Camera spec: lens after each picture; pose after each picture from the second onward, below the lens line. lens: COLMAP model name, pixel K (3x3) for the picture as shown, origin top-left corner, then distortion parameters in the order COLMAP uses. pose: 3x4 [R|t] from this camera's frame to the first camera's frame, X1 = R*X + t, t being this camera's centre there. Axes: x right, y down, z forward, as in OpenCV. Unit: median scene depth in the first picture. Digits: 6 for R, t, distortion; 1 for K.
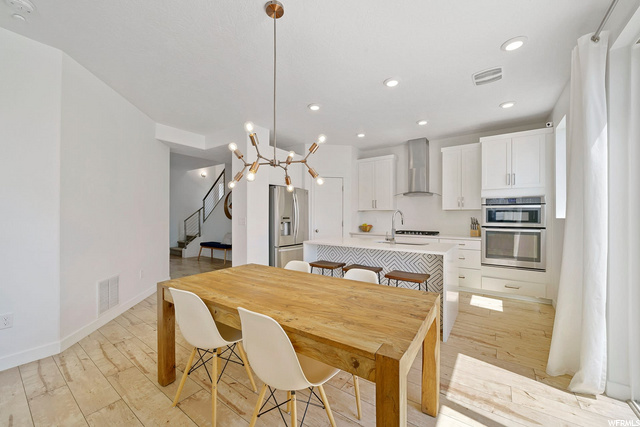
lens RADIAL K [[252.9, 0, 318.5], [0, 252.9, 215.6], [0, 0, 1]] dist [0.001141, 0.000044]
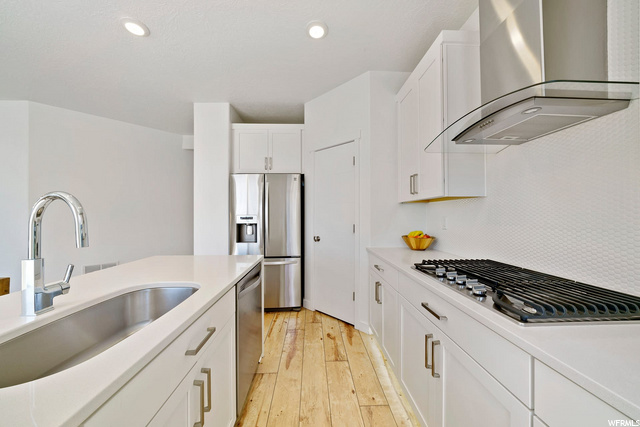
lens RADIAL K [[219.3, 0, 320.0], [0, 219.3, 213.5], [0, 0, 1]] dist [-0.000797, -0.000057]
pose [[0.612930, -0.014012, -0.790013, 0.541647], [0.011138, 0.999897, -0.009093, 0.004313], [0.790059, -0.003226, 0.613022, 0.891287]]
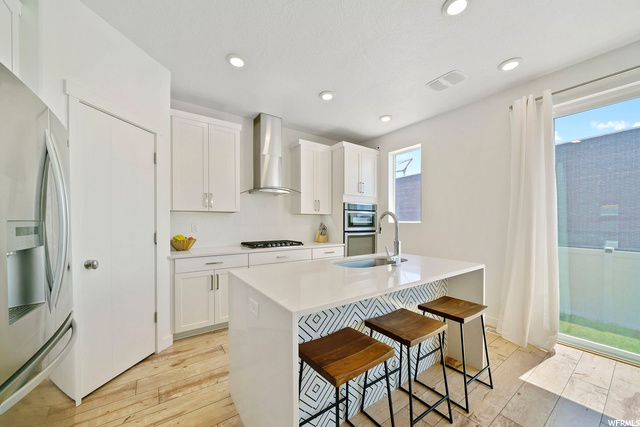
lens RADIAL K [[233.5, 0, 316.3], [0, 233.5, 223.0], [0, 0, 1]] dist [-0.002489, -0.000268]
pose [[0.334671, -0.008945, 0.942293, -0.259136], [-0.000968, 0.999951, 0.009836, 0.000825], [-0.942335, -0.004204, 0.334646, 0.800627]]
